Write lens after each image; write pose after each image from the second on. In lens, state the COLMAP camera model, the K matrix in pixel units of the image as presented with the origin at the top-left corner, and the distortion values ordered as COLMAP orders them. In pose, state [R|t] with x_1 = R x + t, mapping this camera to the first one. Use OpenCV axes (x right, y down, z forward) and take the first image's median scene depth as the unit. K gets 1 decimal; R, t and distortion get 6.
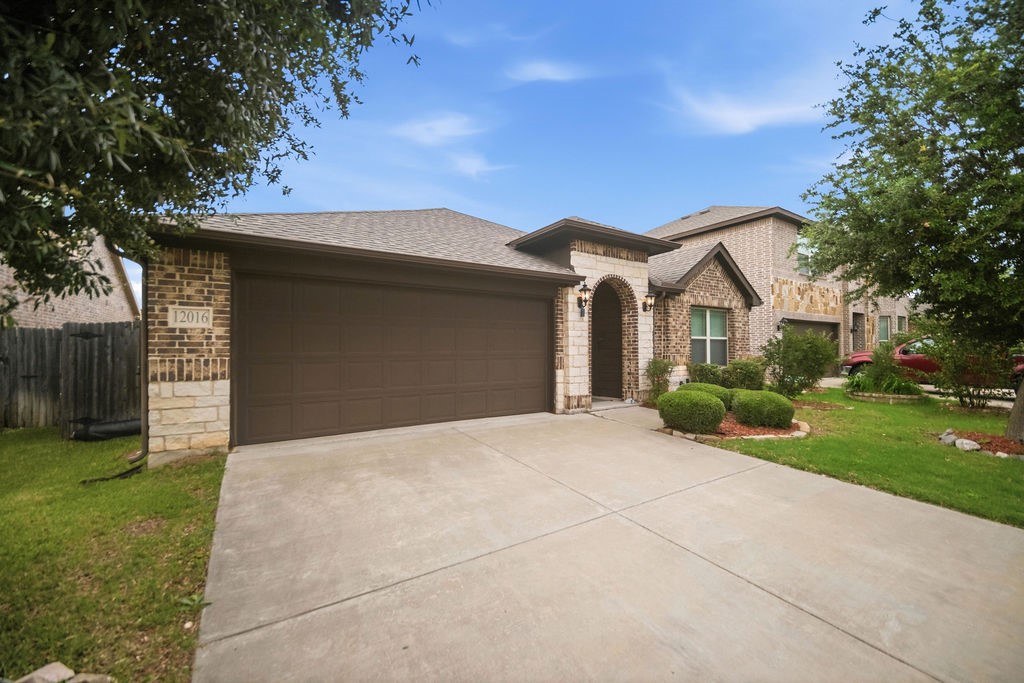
lens RADIAL K [[398.8, 0, 512.0], [0, 398.8, 341.5], [0, 0, 1]] dist [-0.000975, -0.000040]
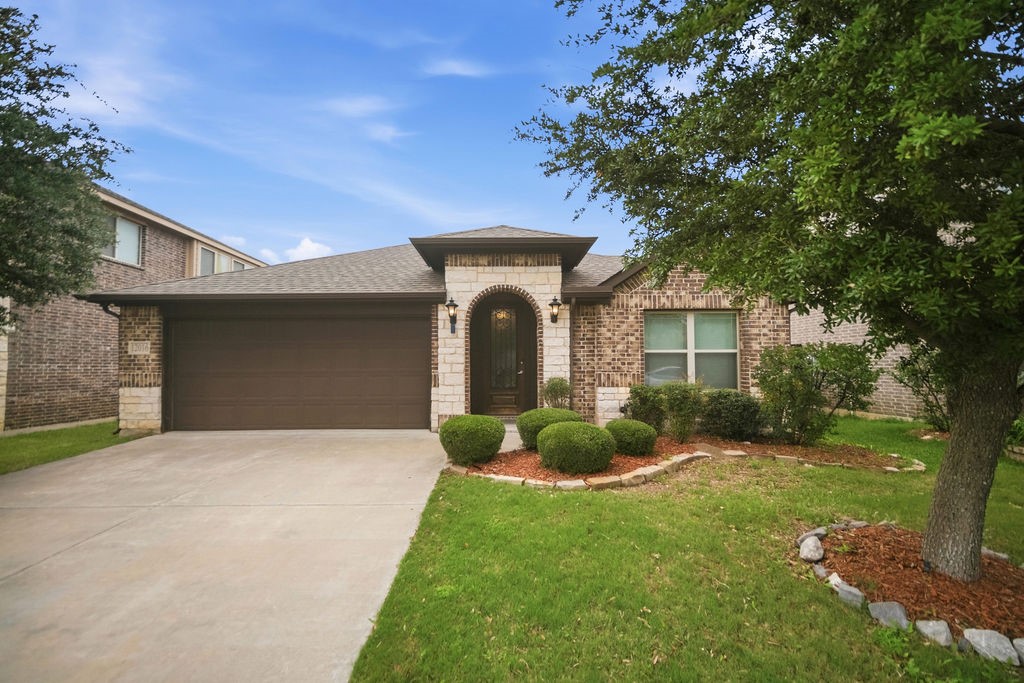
lens RADIAL K [[403.2, 0, 509.2], [0, 403.2, 354.9], [0, 0, 1]] dist [-0.000535, -0.000053]
pose [[0.847735, -0.015144, -0.530203, 0.816853], [0.012632, 0.999885, -0.008361, 0.000058], [0.530269, 0.000390, 0.847829, 0.245778]]
